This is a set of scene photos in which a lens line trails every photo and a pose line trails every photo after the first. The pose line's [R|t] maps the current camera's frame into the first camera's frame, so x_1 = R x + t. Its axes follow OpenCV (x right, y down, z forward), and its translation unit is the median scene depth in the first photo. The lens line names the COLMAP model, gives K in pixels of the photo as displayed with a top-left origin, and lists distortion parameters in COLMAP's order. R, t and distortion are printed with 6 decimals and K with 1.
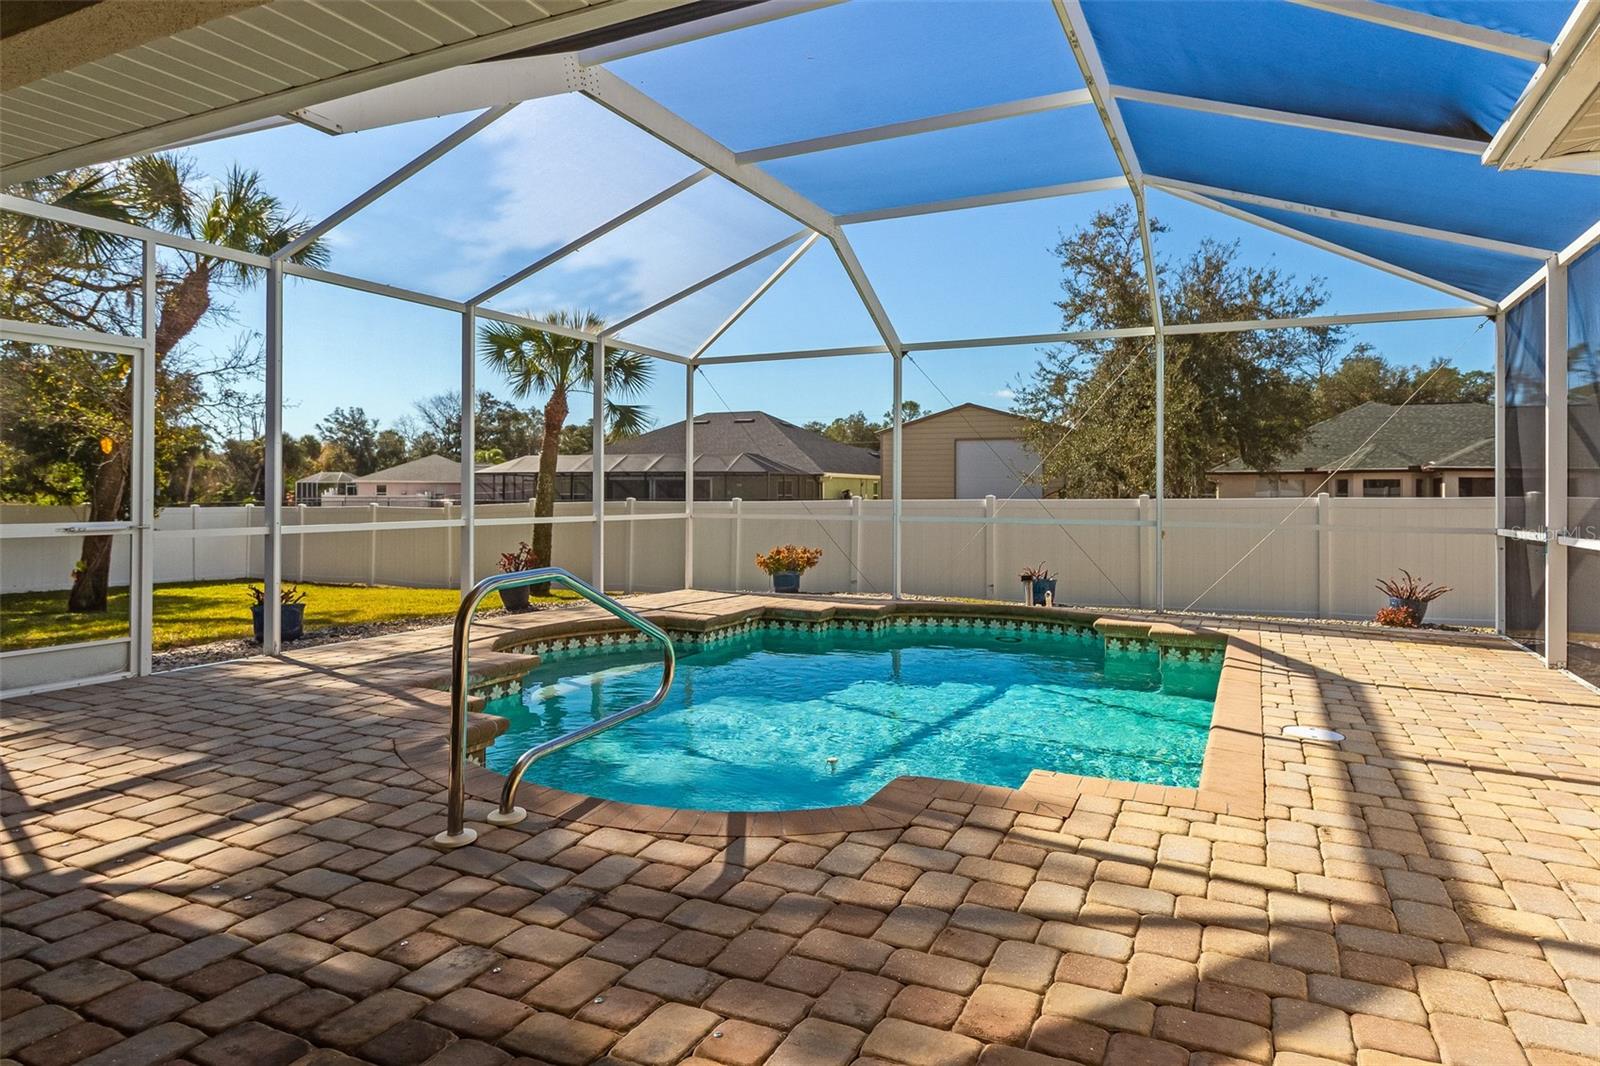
lens RADIAL K [[962.0, 0, 797.0], [0, 962.0, 490.6], [0, 0, 1]] dist [0.006278, -0.007813]
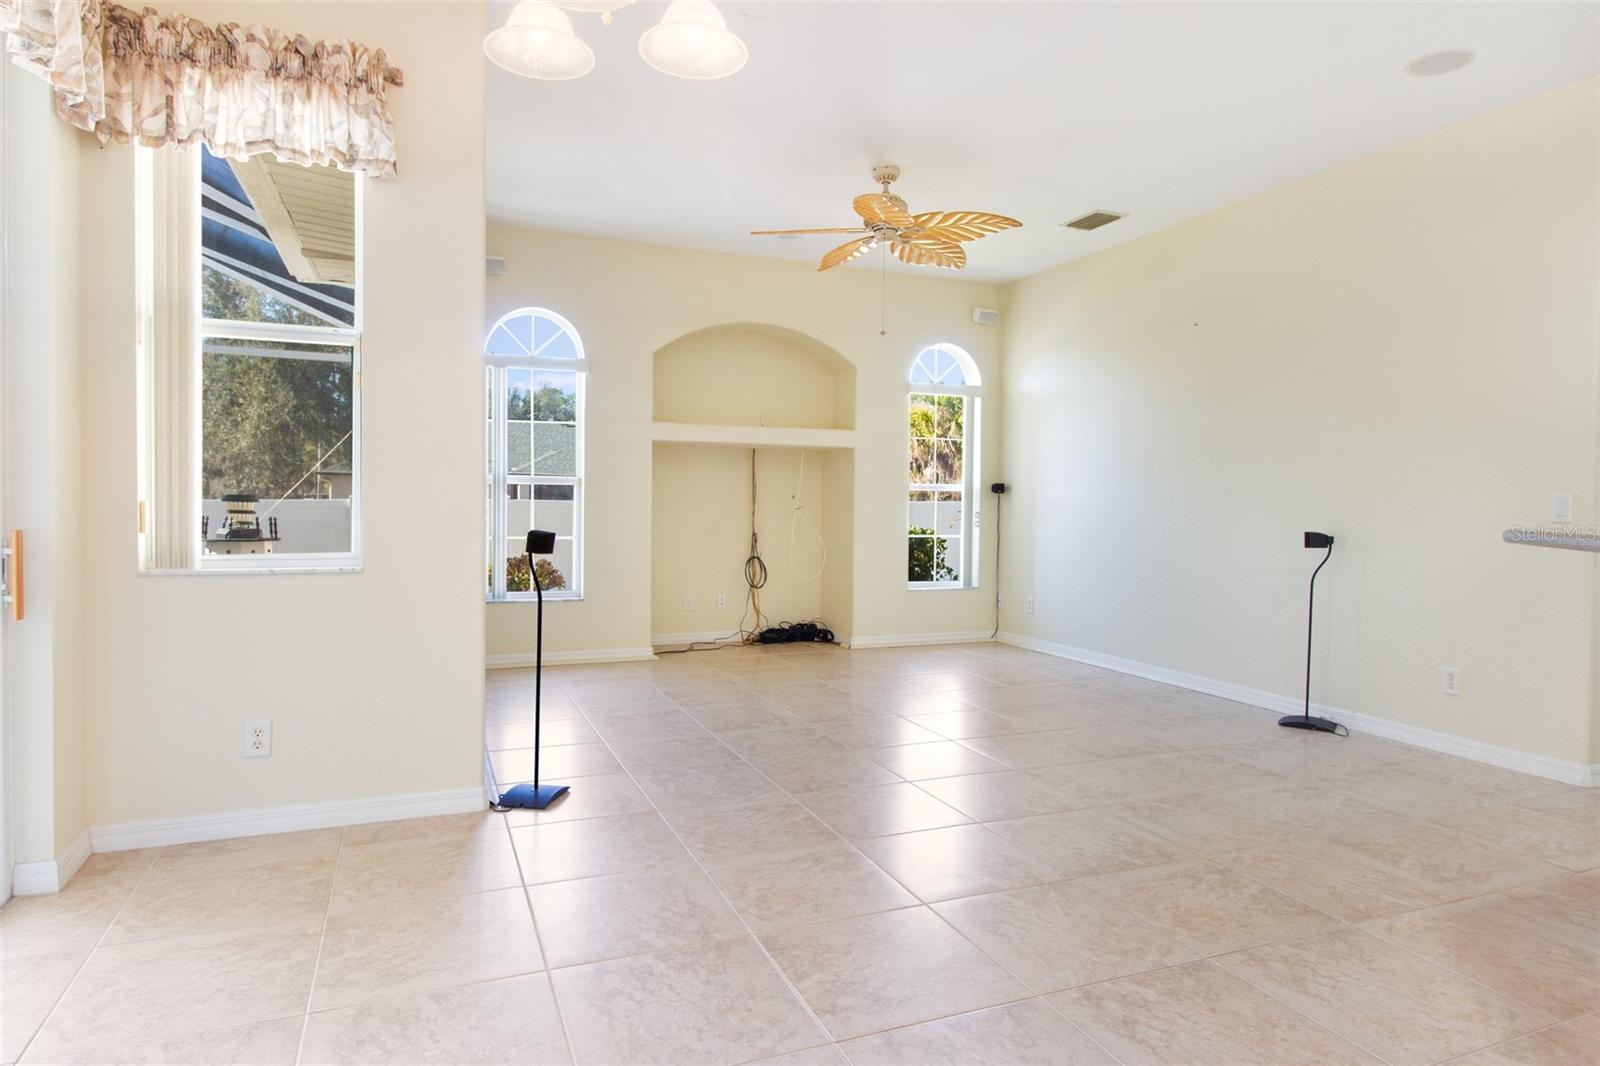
lens RADIAL K [[931.5, 0, 799.4], [0, 931.5, 530.2], [0, 0, 1]] dist [-0.019806, 0.000274]
pose [[0.644917, -0.020913, 0.763967, 0.029122], [-0.012361, 0.999209, 0.037787, -0.003551], [-0.764153, -0.033813, 0.644148, -0.123487]]
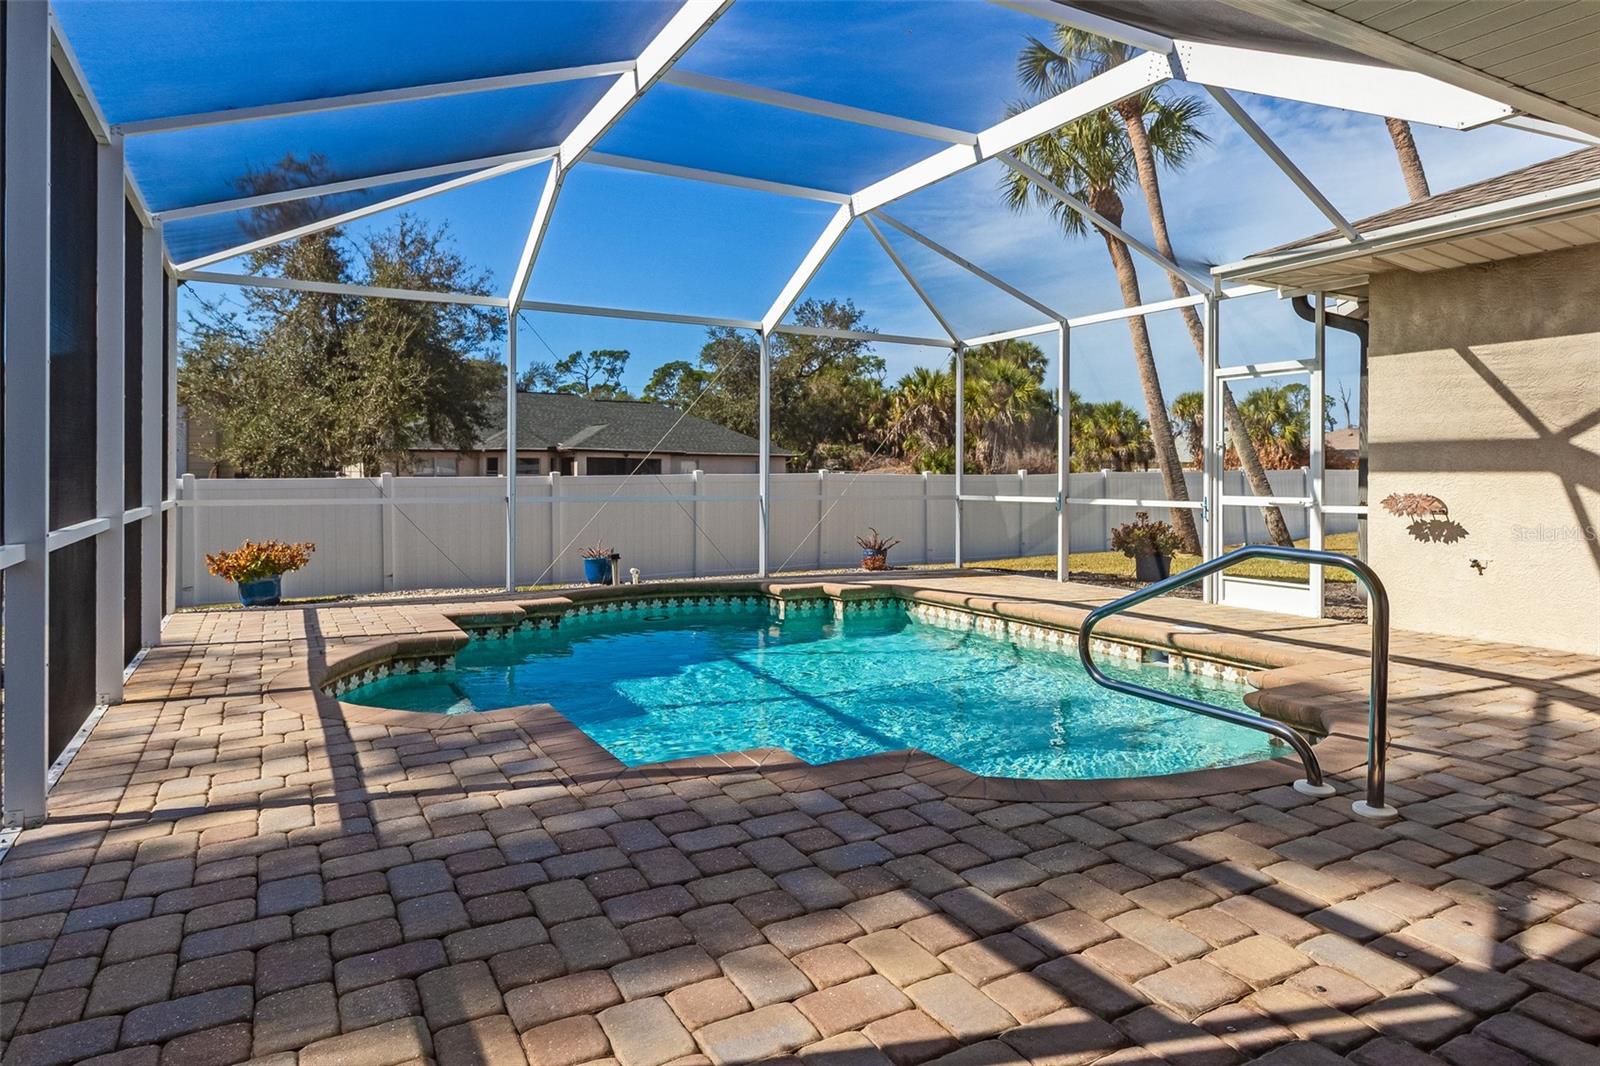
lens RADIAL K [[962.0, 0, 822.5], [0, 962.0, 472.6], [0, 0, 1]] dist [0.006278, -0.007813]
pose [[0.561036, -0.000995, 0.827791, -0.256047], [-0.004034, 0.999984, 0.003936, -0.000050], [-0.827781, -0.005548, 0.561023, 0.152728]]
